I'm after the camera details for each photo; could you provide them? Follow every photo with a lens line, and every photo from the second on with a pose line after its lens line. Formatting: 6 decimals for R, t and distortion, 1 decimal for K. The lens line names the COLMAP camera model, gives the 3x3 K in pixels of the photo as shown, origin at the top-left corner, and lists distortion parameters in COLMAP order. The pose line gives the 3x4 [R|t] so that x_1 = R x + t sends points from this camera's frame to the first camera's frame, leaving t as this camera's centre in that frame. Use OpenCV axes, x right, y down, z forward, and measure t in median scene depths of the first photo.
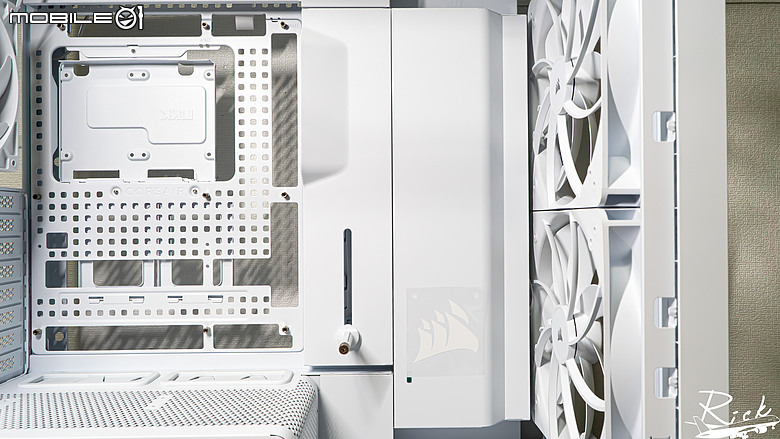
lens RADIAL K [[617.2, 0, 390.0], [0, 617.2, 219.5], [0, 0, 1]] dist [-0.000610, 0.001318]
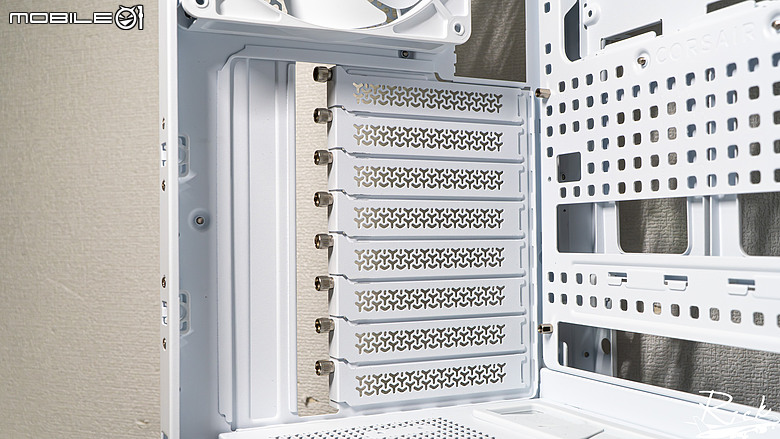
lens RADIAL K [[855.7, 0, 390.0], [0, 855.7, 219.5], [0, 0, 1]] dist [-0.001011, 0.013586]
pose [[0.428607, -0.010086, -0.903435, 0.084439], [0.010440, 0.999926, -0.006210, 0.083630], [0.903431, -0.006770, 0.428681, 0.525001]]
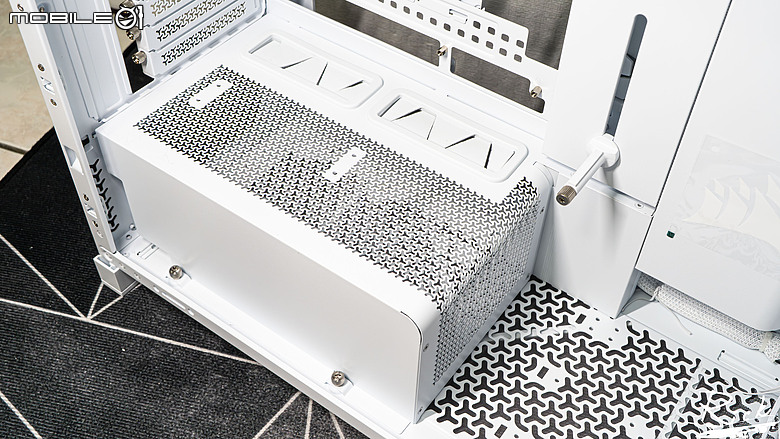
lens RADIAL K [[855.7, 0, 390.0], [0, 855.7, 219.5], [0, 0, 1]] dist [-0.001011, 0.013586]
pose [[0.798920, 0.457927, -0.389911, 0.140202], [-0.023166, 0.671247, 0.740872, -0.434350], [0.600991, -0.582865, 0.546881, 0.288101]]
